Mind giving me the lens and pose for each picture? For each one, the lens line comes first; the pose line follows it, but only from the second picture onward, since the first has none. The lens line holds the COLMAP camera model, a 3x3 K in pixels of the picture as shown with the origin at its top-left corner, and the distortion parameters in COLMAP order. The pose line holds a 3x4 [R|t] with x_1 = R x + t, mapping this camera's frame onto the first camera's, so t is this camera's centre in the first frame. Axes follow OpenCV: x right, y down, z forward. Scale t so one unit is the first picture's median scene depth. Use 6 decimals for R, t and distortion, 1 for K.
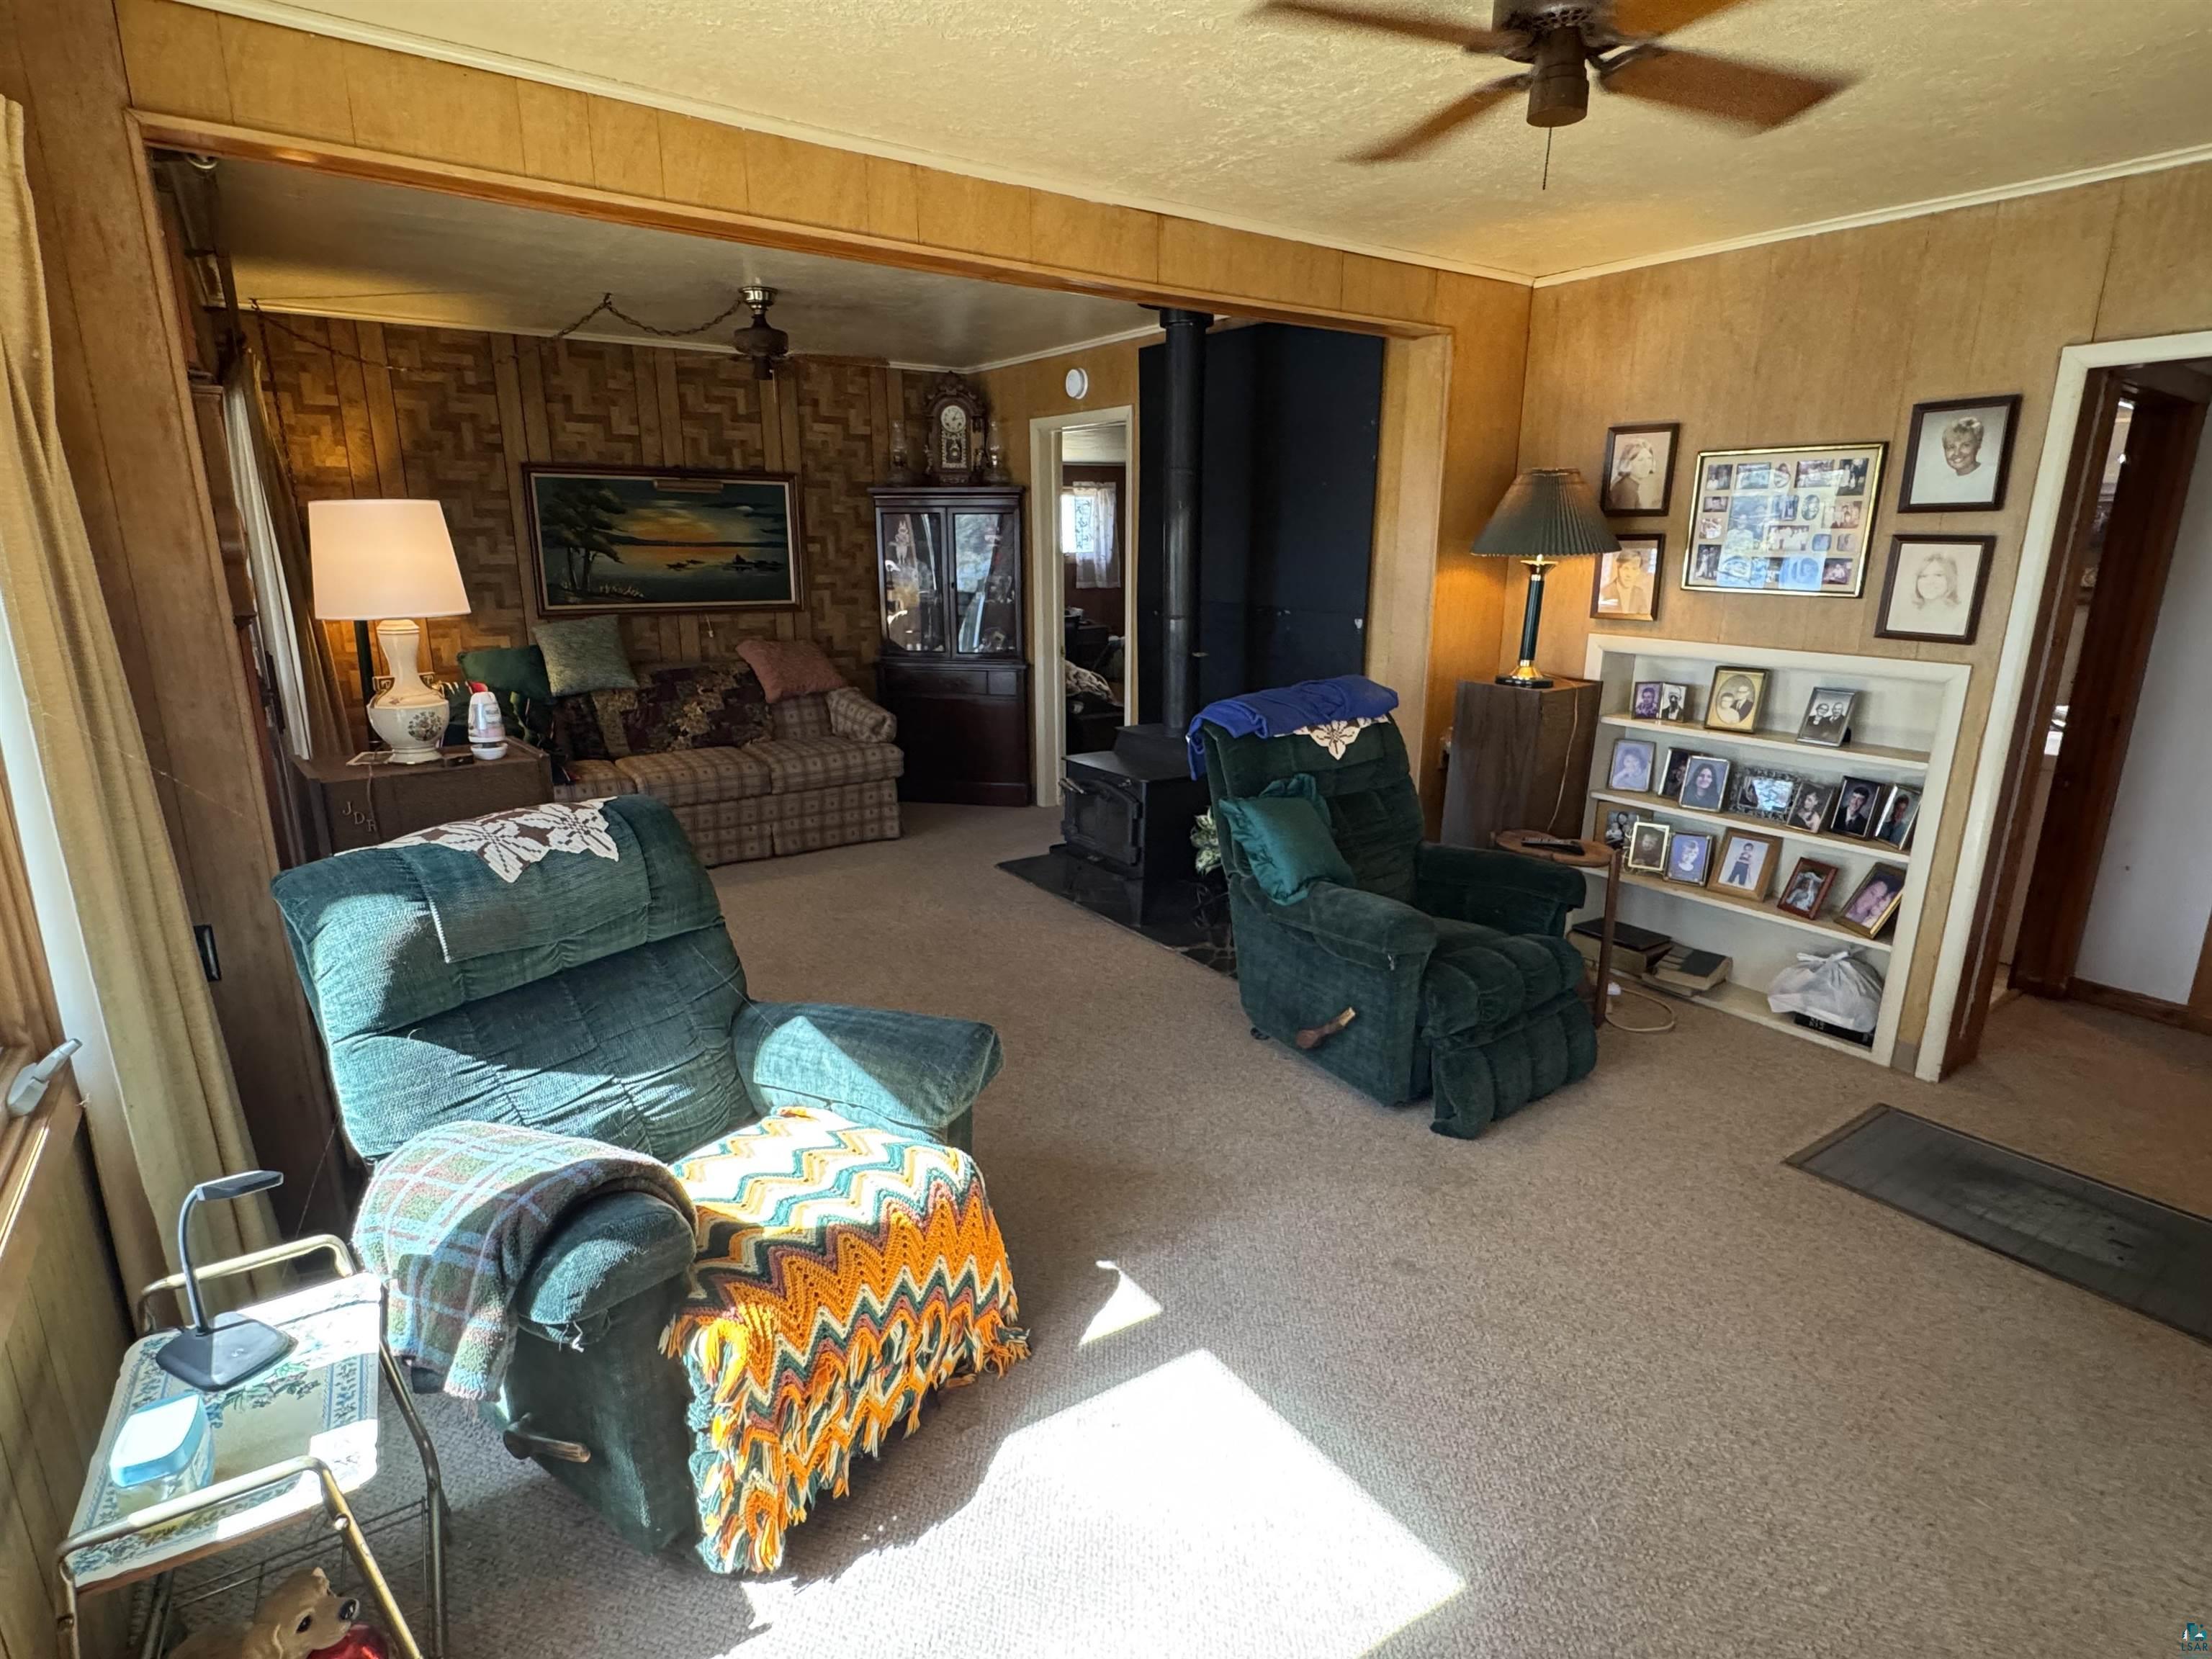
lens RADIAL K [[1122.3, 0, 1106.0], [0, 1122.3, 829.5], [0, 0, 1]] dist [-0.003746, 0.000114]
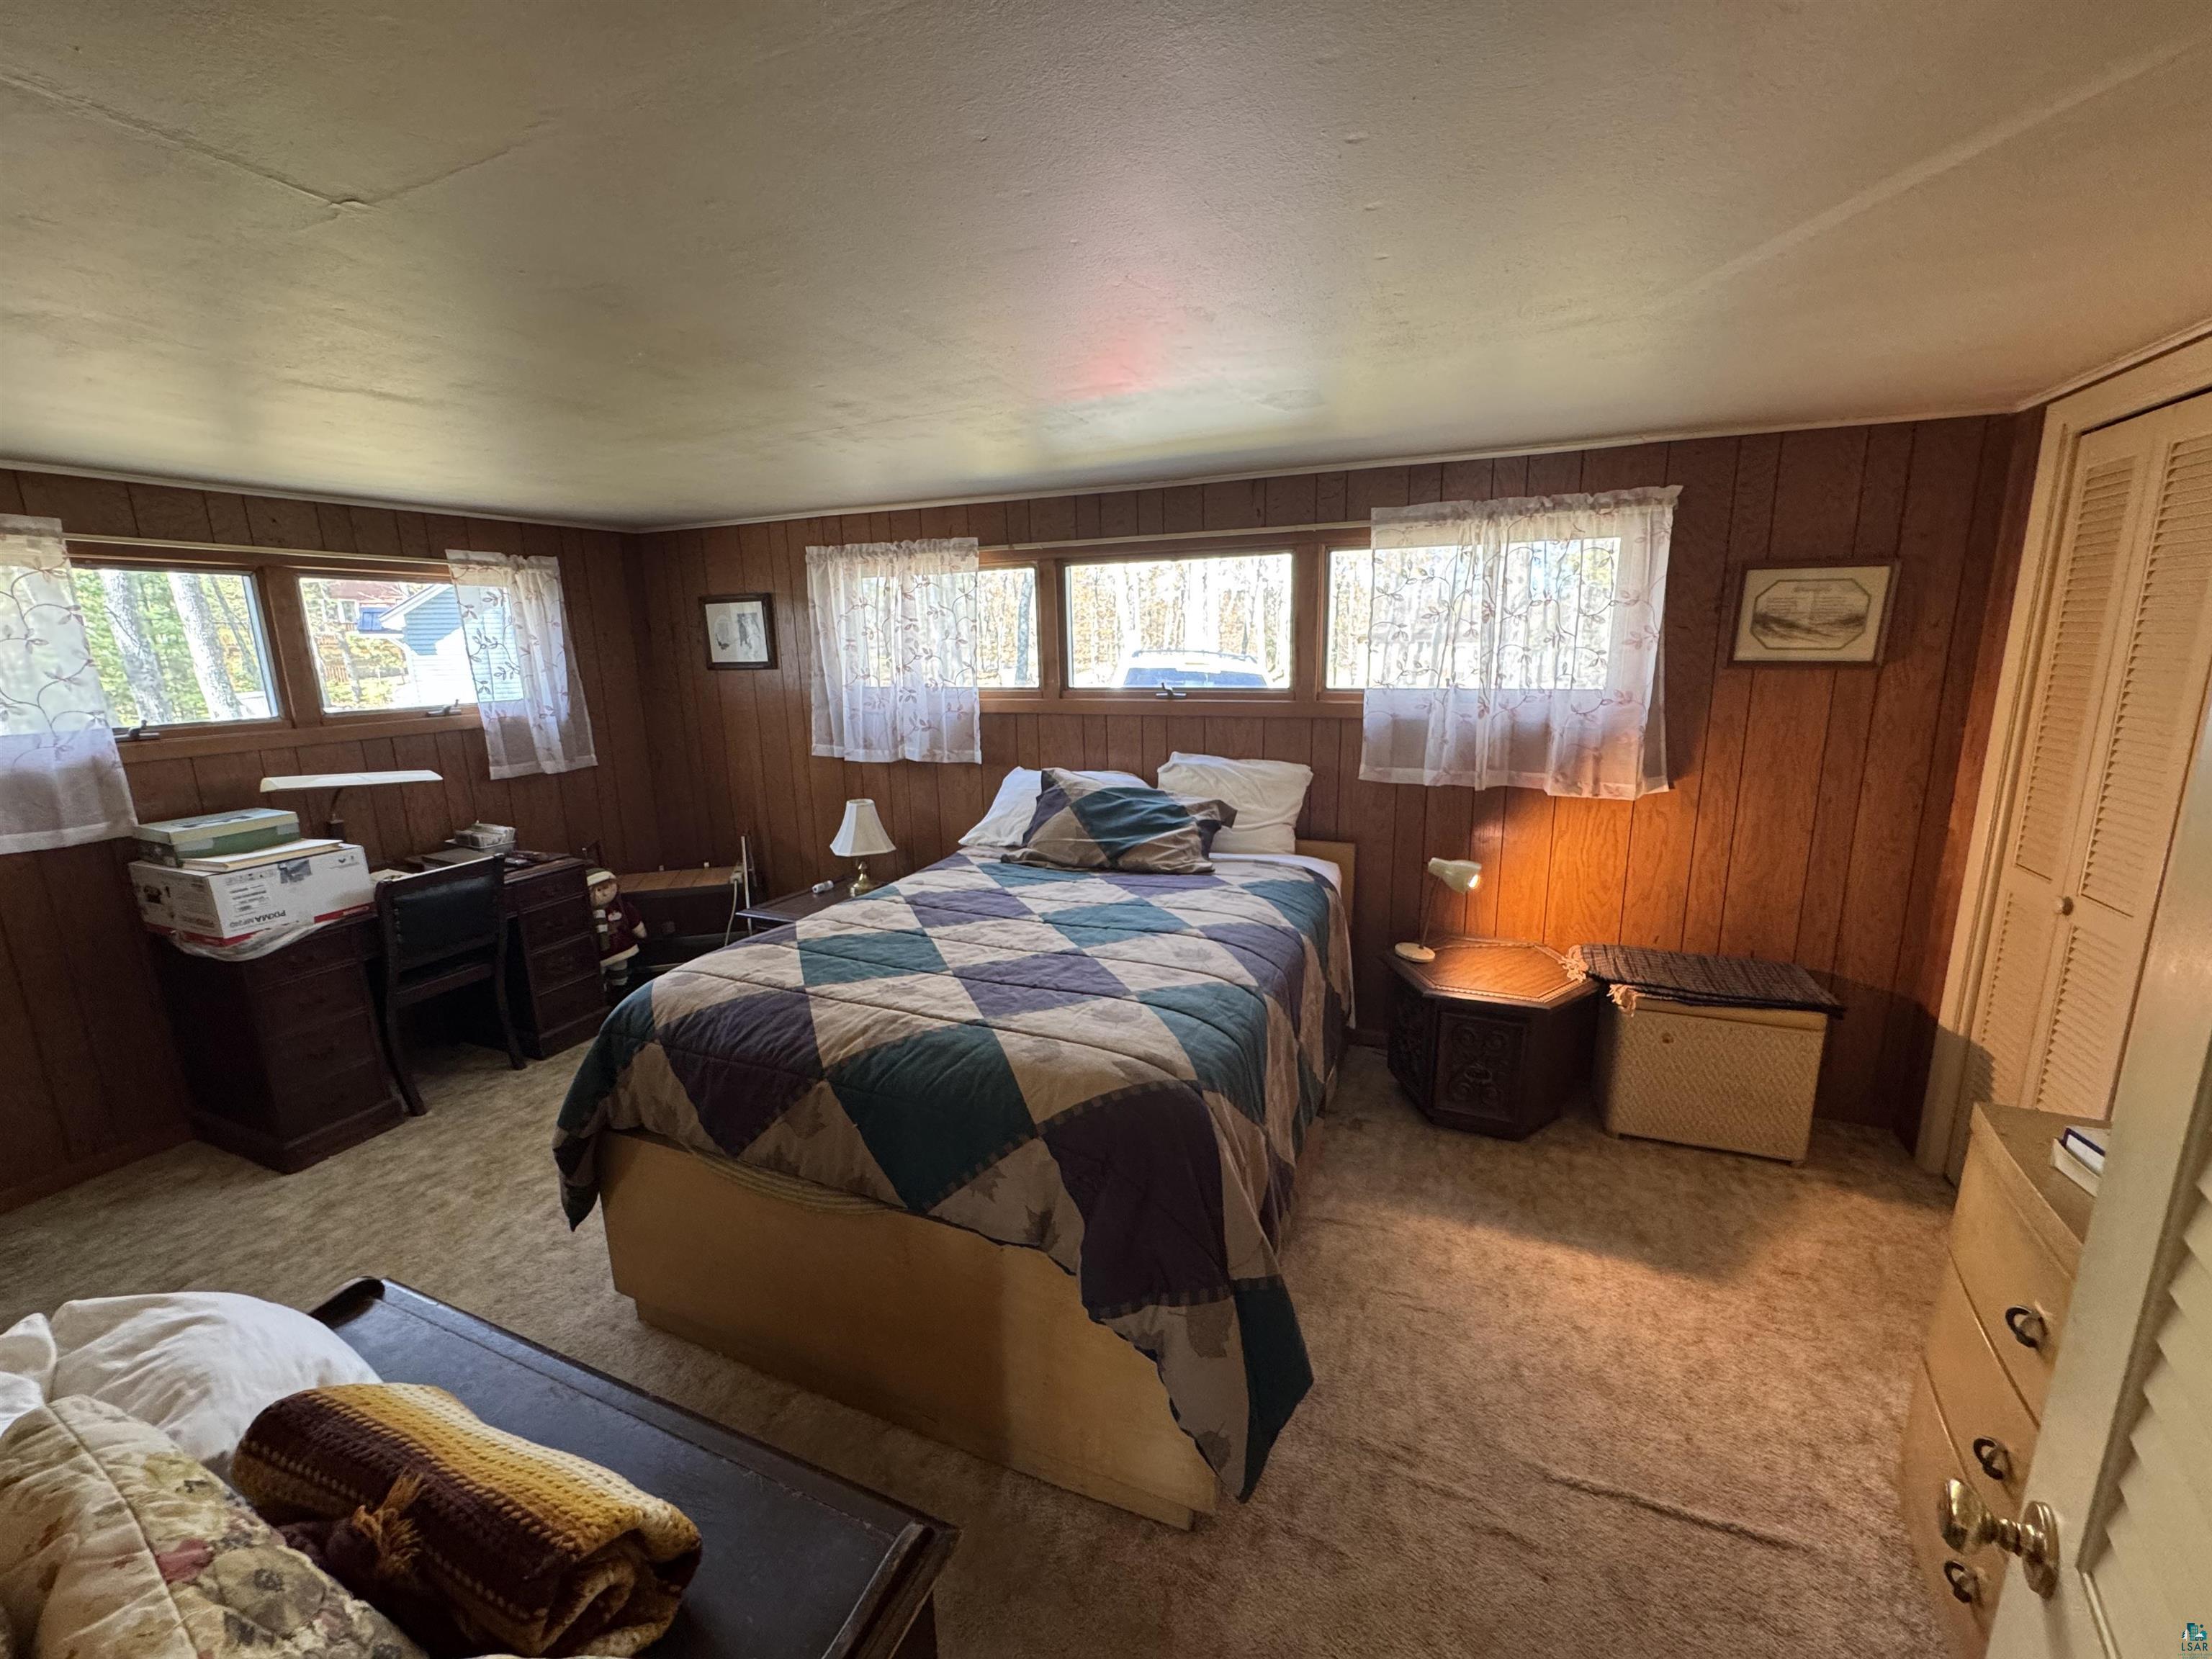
lens RADIAL K [[891.7, 0, 1106.0], [0, 891.7, 829.5], [0, 0, 1]] dist [0.000304, 0.000005]
pose [[0.854620, -0.128096, 0.503206, 0.004834], [0.156997, 0.987481, -0.015263, -0.275726], [-0.494951, 0.092046, 0.864032, 1.030740]]
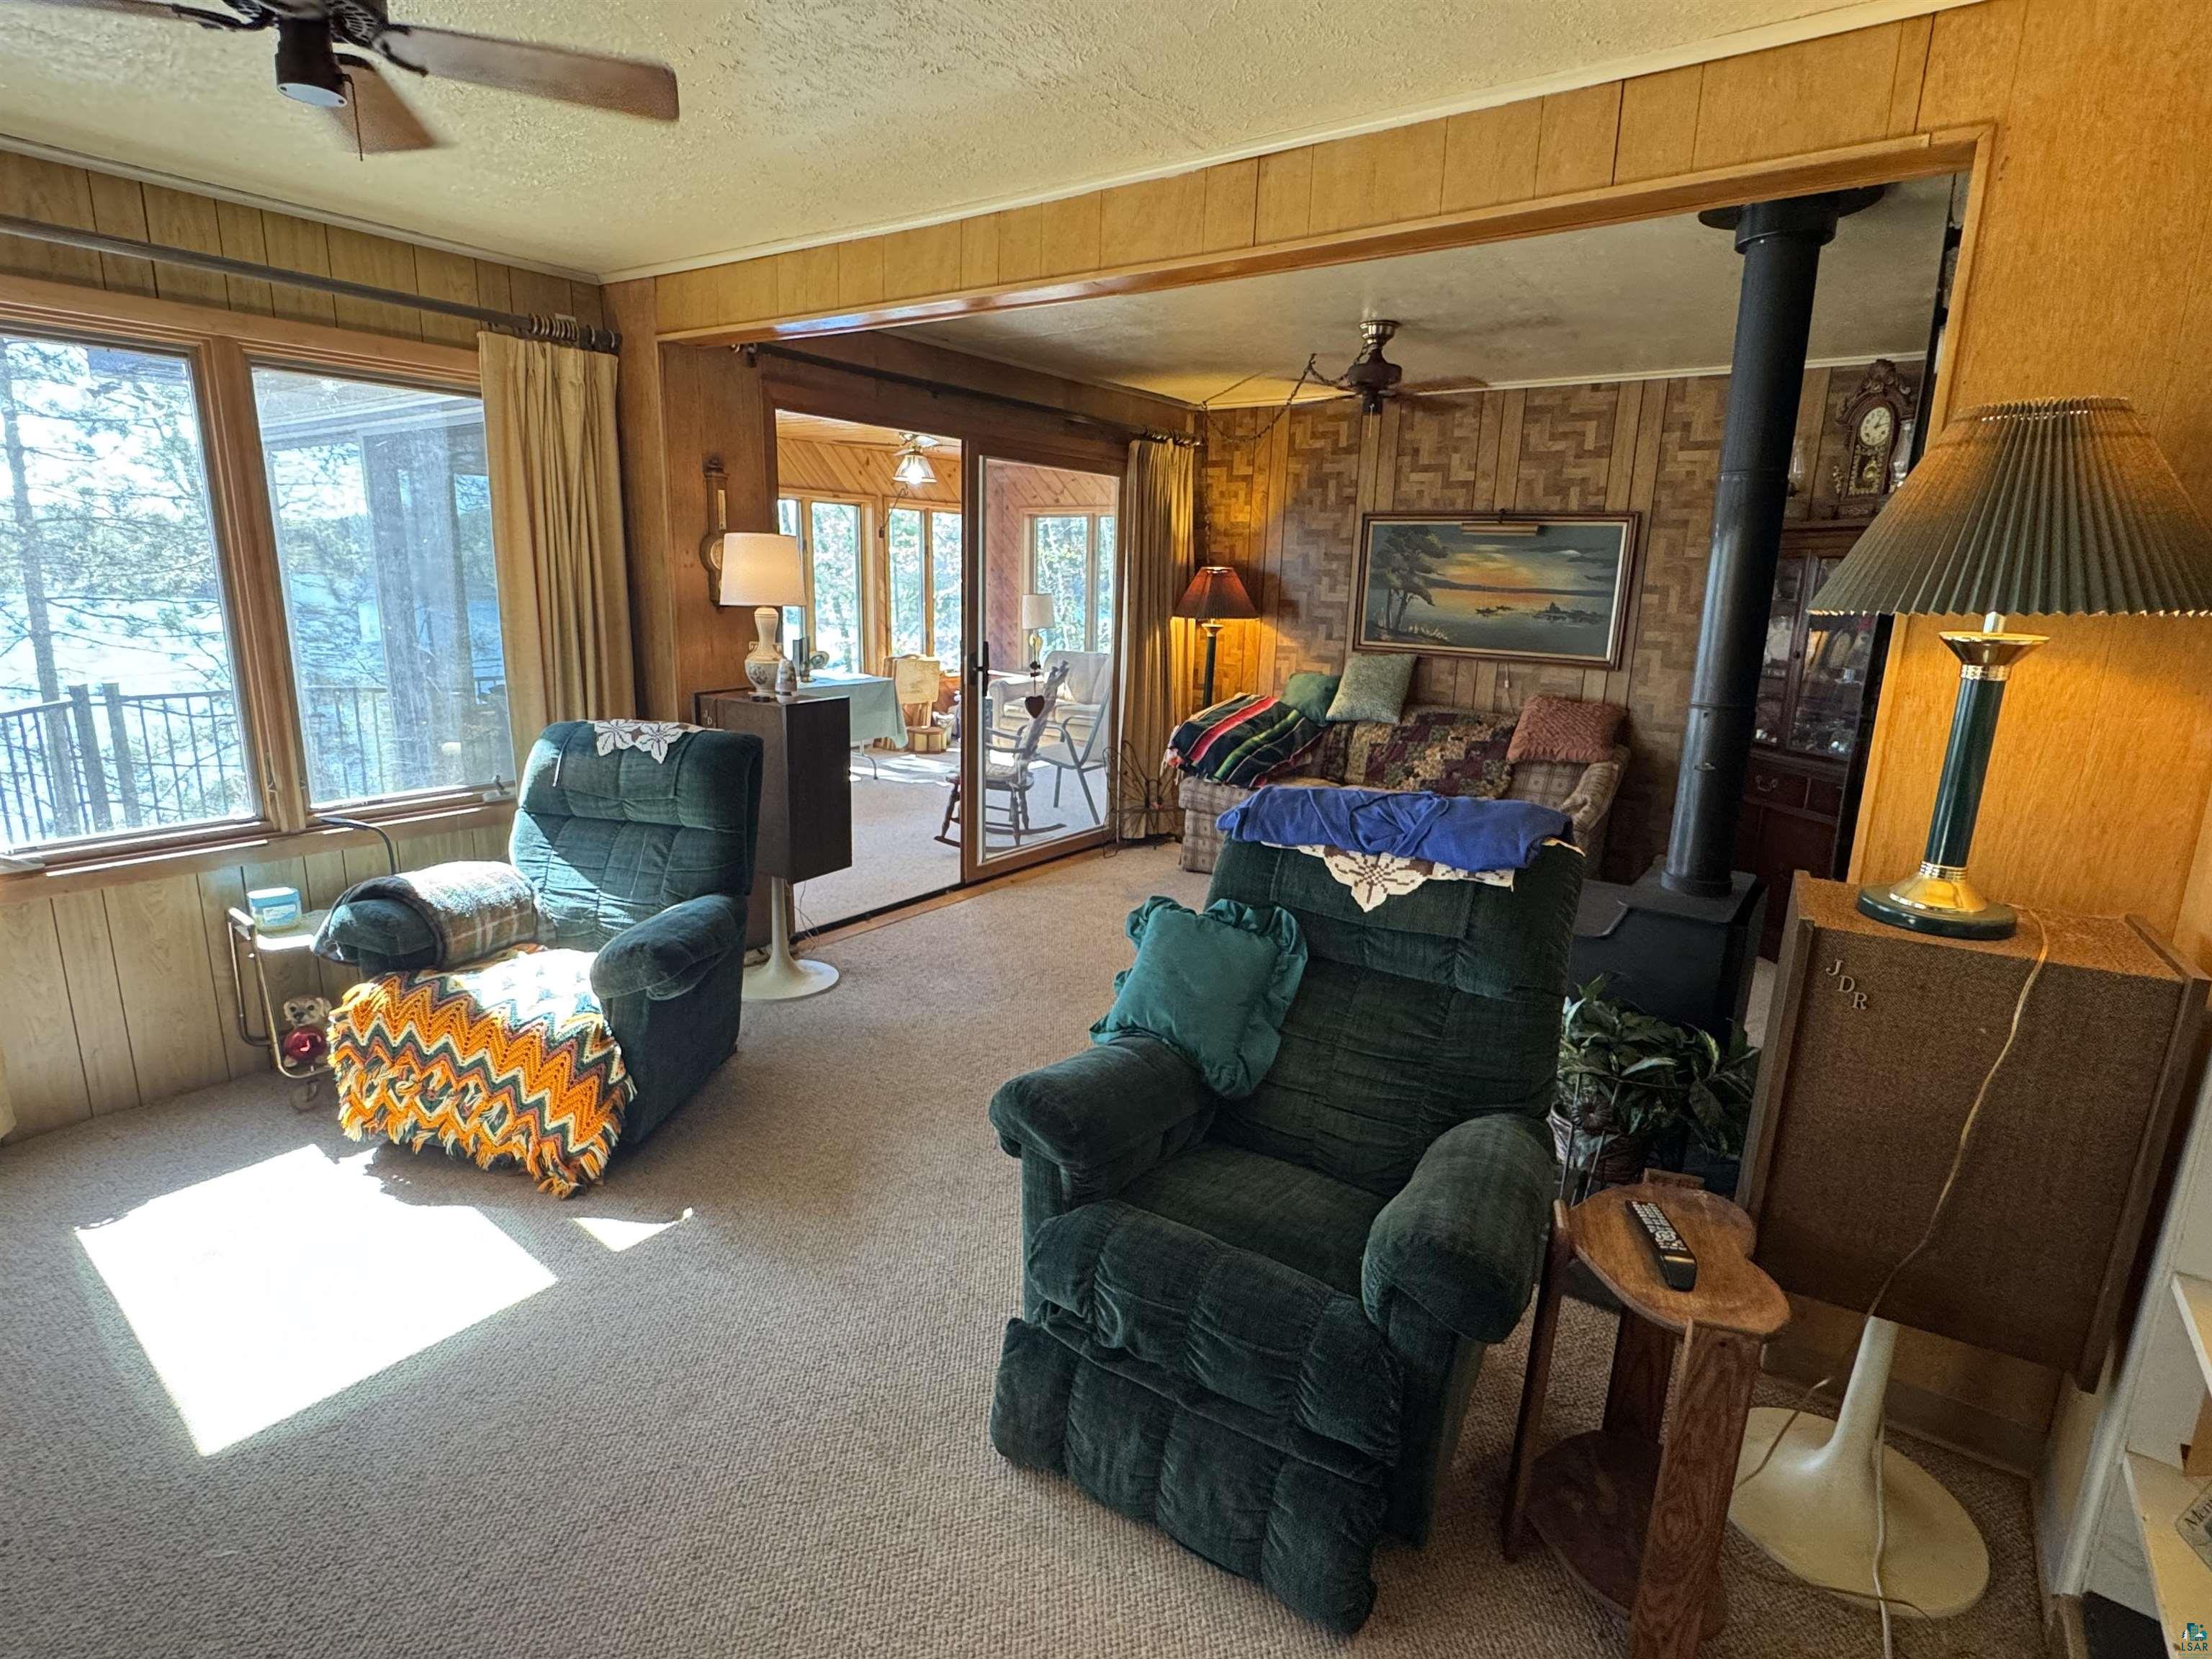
lens RADIAL K [[1130.8, 0, 1106.0], [0, 1130.8, 829.5], [0, 0, 1]] dist [-0.002696, -0.000438]
pose [[0.330186, 0.213375, -0.919483, 0.462671], [-0.265749, 0.955726, 0.126355, -0.093157], [0.905734, 0.202631, 0.372271, 0.385726]]
